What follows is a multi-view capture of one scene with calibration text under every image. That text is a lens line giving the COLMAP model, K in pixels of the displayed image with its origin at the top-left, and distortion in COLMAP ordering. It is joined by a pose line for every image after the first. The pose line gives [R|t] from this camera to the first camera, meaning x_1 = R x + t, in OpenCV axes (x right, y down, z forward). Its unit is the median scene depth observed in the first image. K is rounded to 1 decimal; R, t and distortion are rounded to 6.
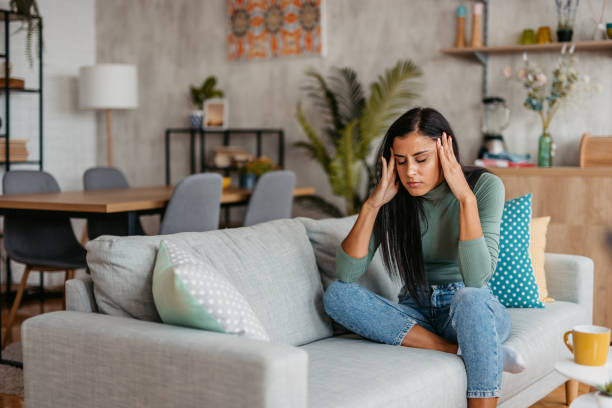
lens RADIAL K [[886.2, 0, 306.0], [0, 886.2, 204.0], [0, 0, 1]] dist [-0.001132, 0.060191]
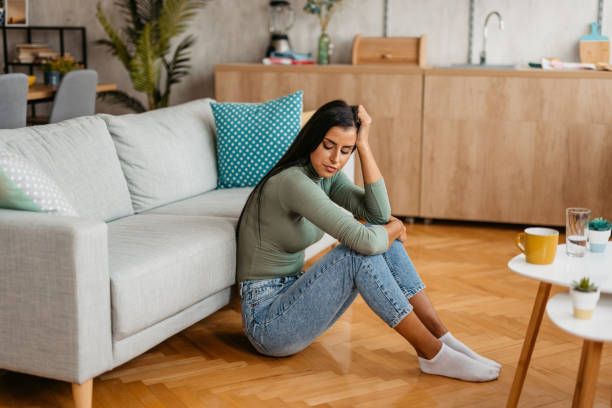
lens RADIAL K [[886.2, 0, 306.0], [0, 886.2, 204.0], [0, 0, 1]] dist [-0.001132, 0.060191]
pose [[0.977610, -0.034708, 0.207543, 0.005857], [0.008758, 0.992160, 0.124671, -0.006030], [-0.210243, -0.120062, 0.970249, -0.115909]]
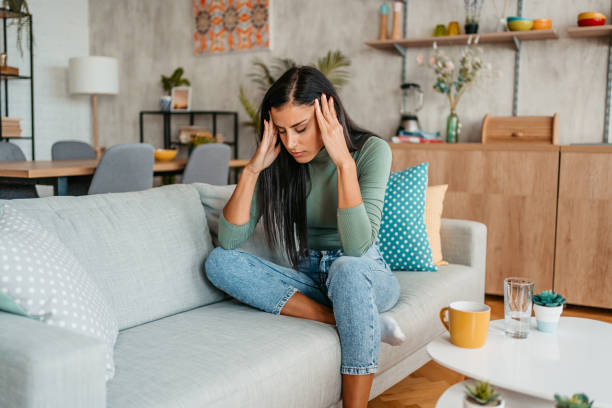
lens RADIAL K [[628.0, 0, 306.0], [0, 628.0, 204.0], [0, 0, 1]] dist [-0.001903, 0.012510]
pose [[0.999949, 0.006539, 0.007734, 0.072630], [-0.006840, 0.999194, 0.039550, 0.006436], [-0.007469, -0.039601, 0.999188, 0.178134]]
